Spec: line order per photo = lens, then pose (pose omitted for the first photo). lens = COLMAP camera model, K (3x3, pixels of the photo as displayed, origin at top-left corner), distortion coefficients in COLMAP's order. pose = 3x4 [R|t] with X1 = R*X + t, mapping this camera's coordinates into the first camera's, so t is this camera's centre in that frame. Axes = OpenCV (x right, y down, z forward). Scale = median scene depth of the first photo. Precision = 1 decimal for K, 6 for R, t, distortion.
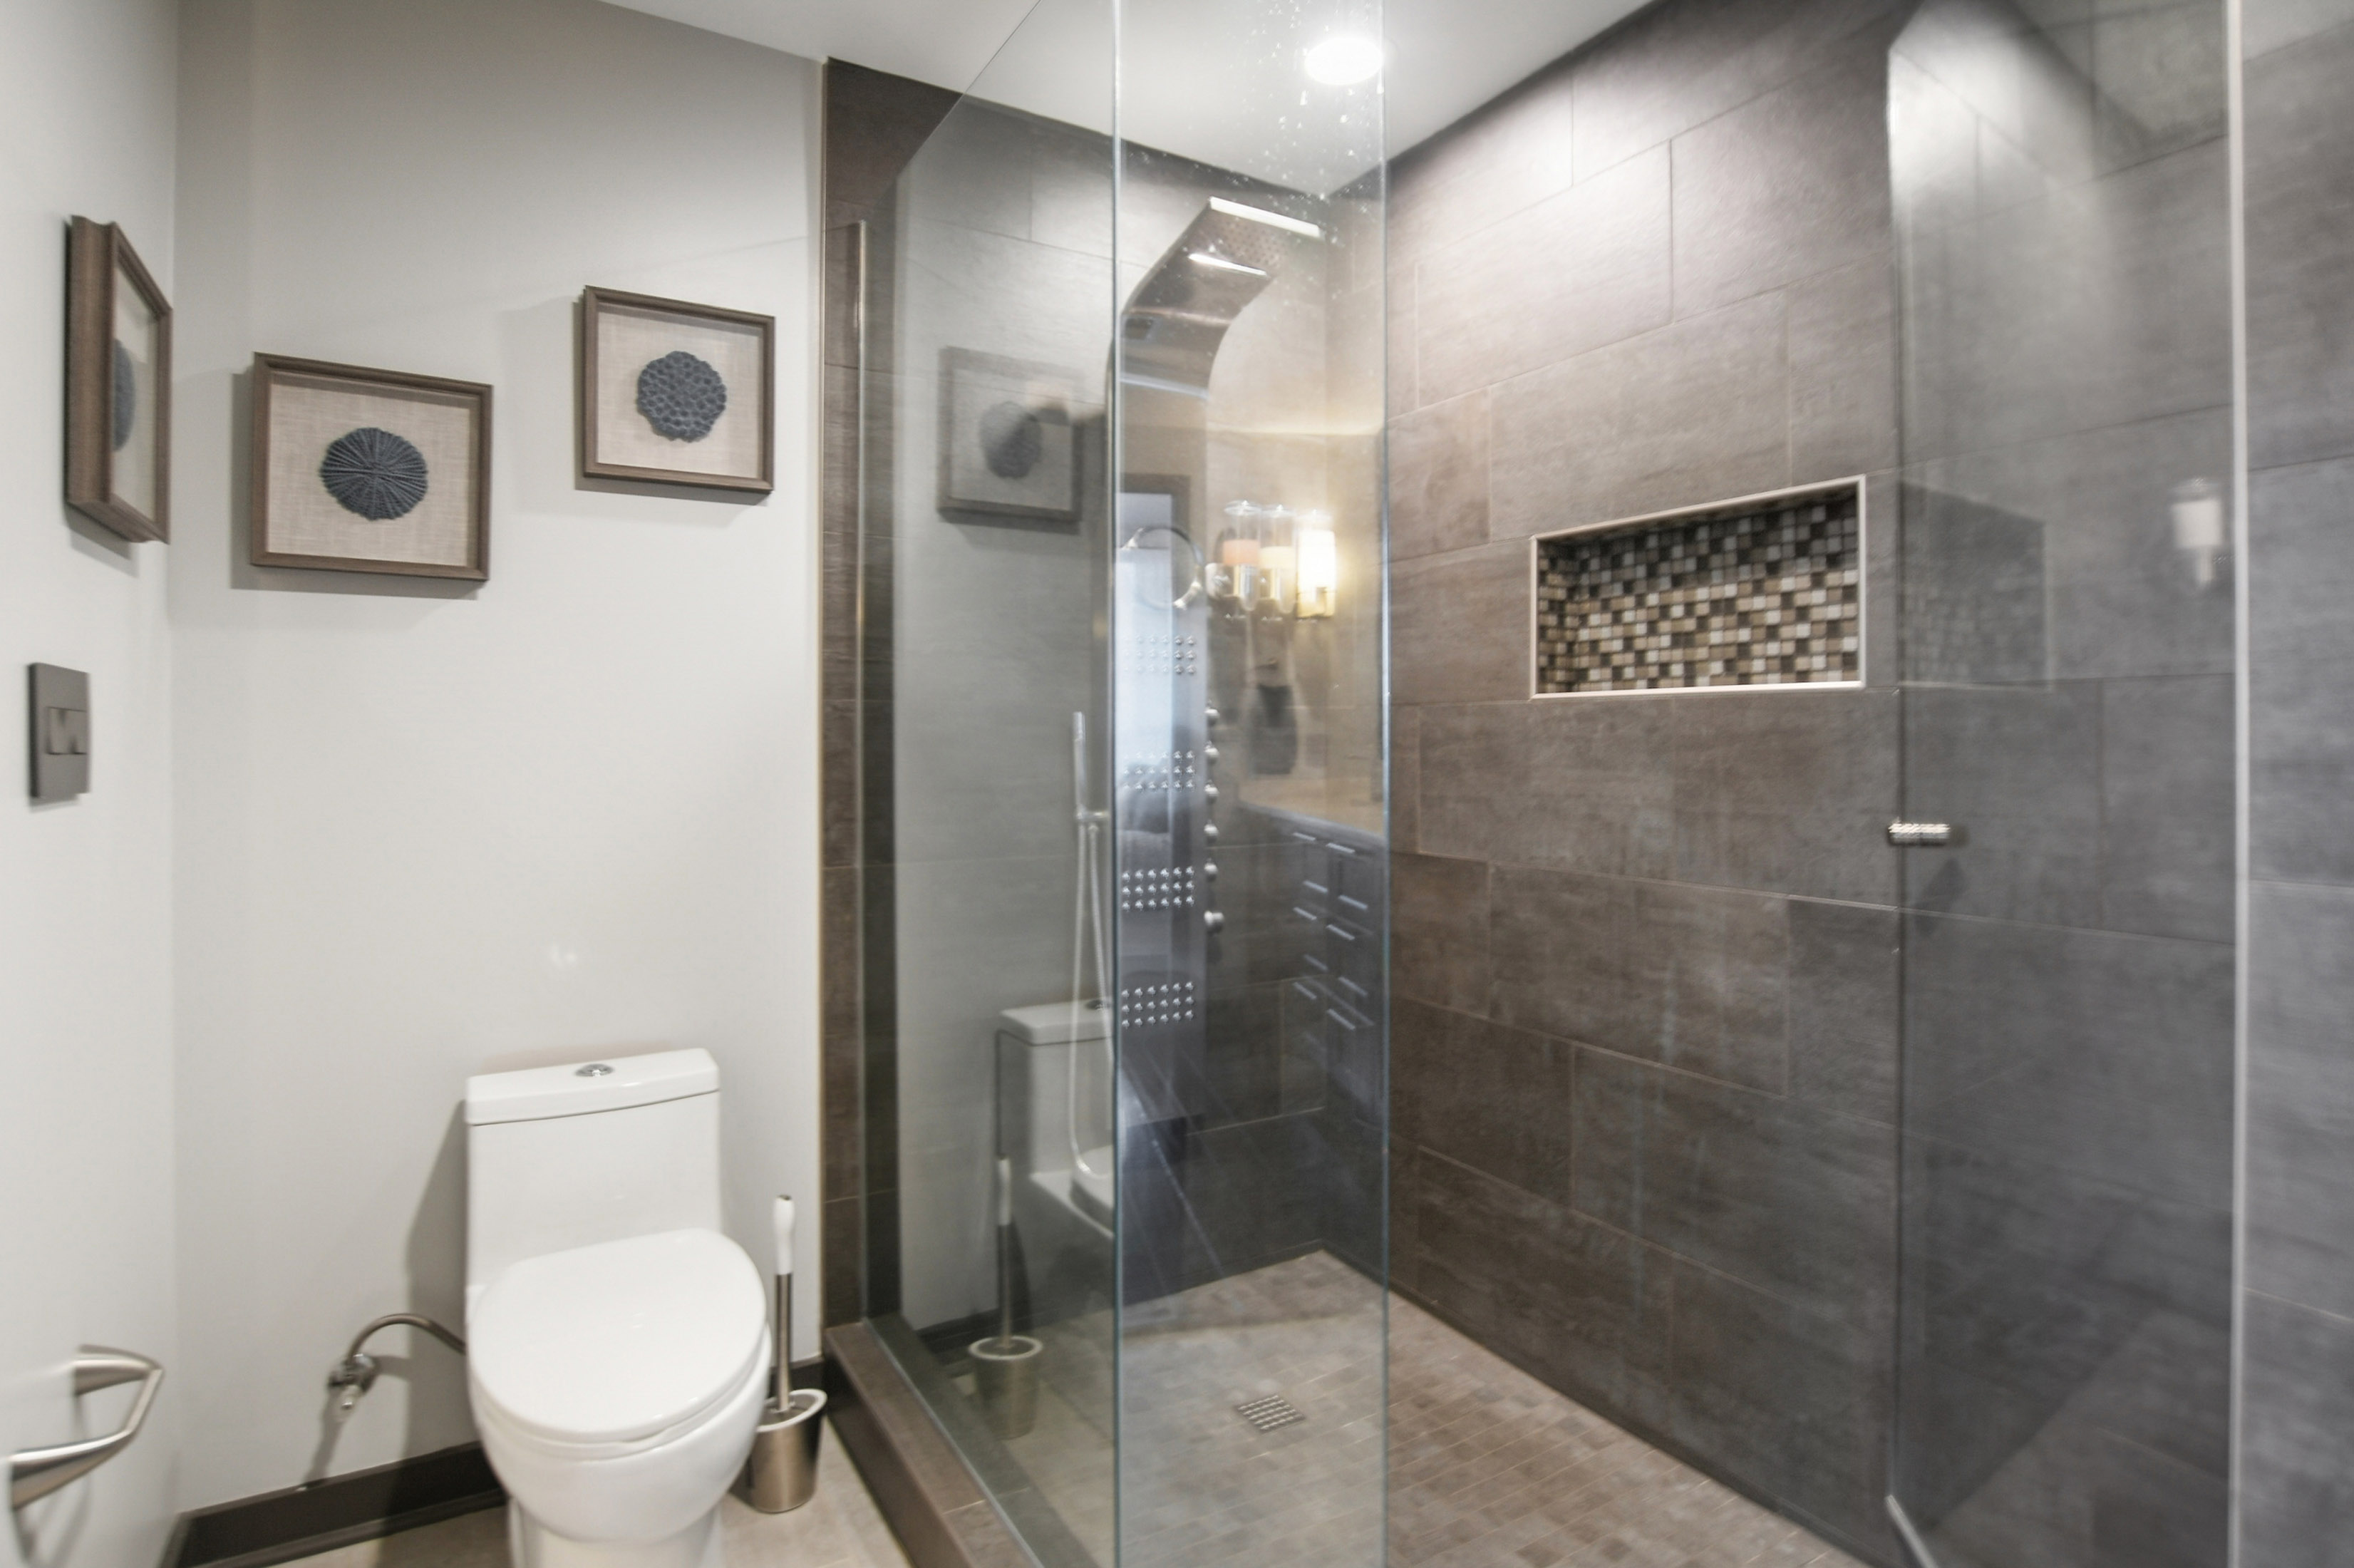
lens RADIAL K [[1214.7, 0, 1177.9], [0, 1214.7, 746.3], [0, 0, 1]] dist [-0.019927, 0.000411]
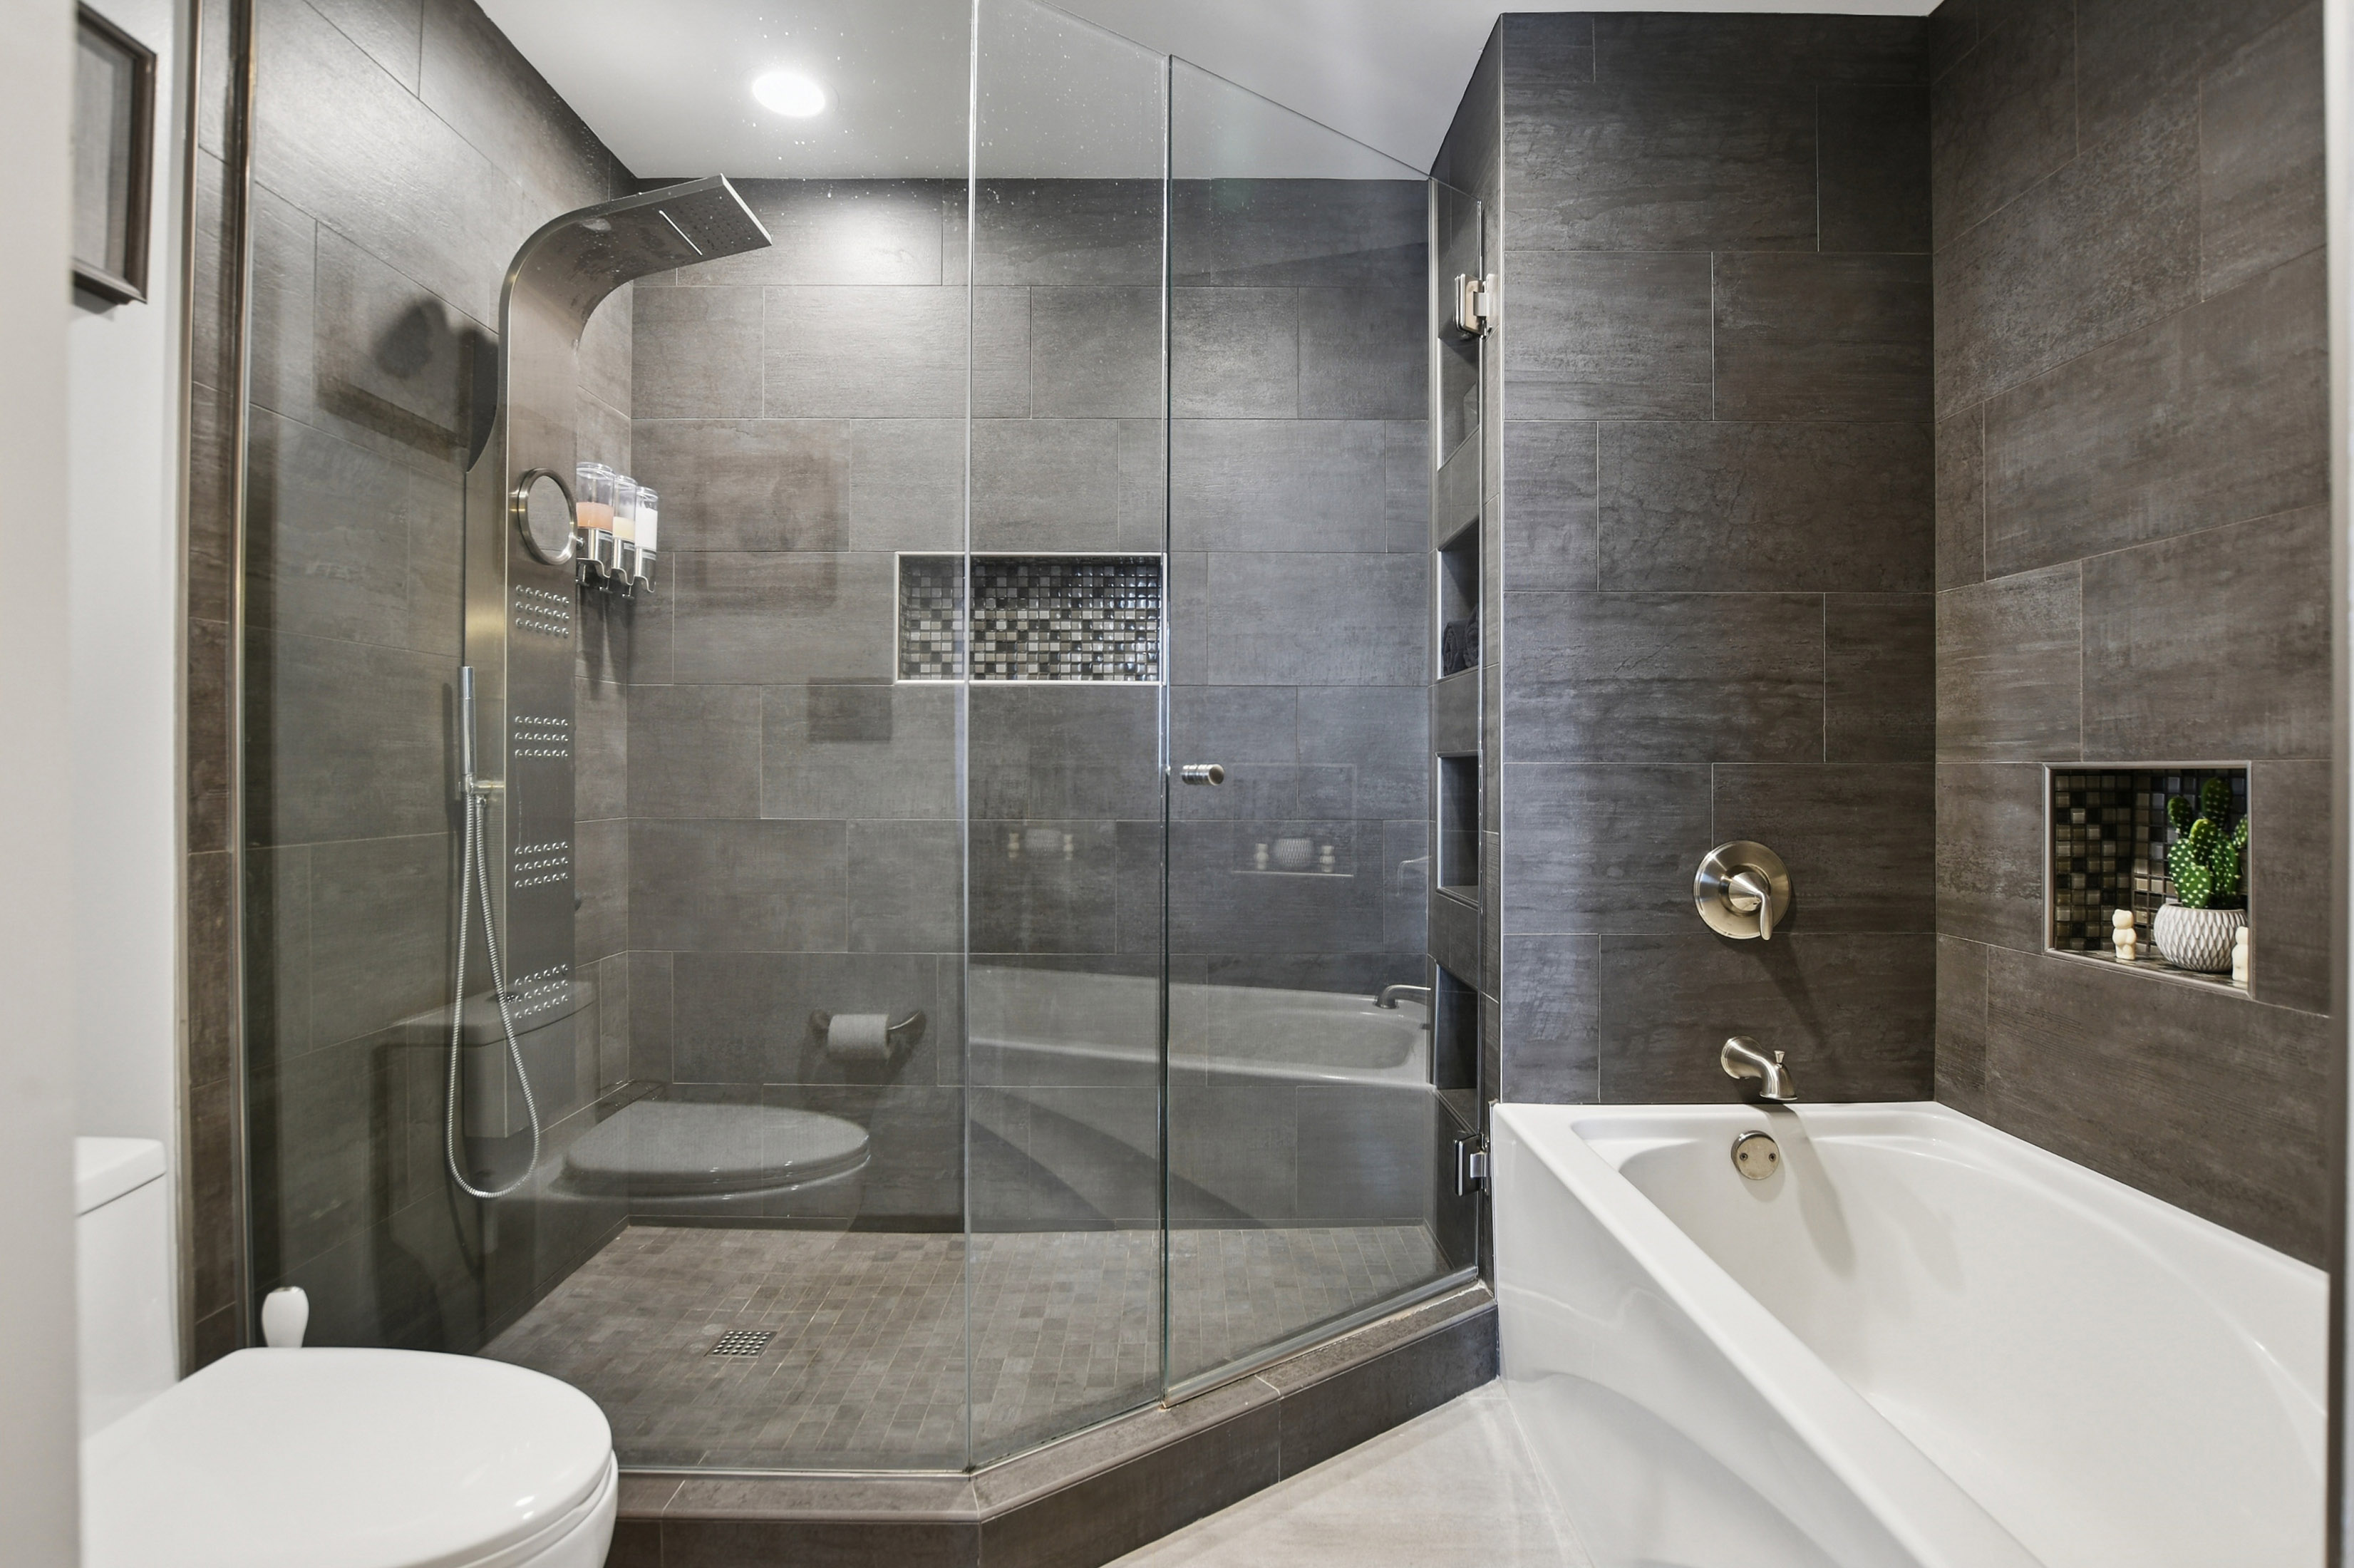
lens RADIAL K [[1131.2, 0, 1177.0], [0, 1131.2, 784.0], [0, 0, 1]] dist [-0.023354, 0.000779]
pose [[0.511562, -0.007282, 0.859216, -0.572584], [0.002781, 0.999973, 0.006819, 0.058387], [-0.859242, -0.001099, 0.511568, 0.174059]]
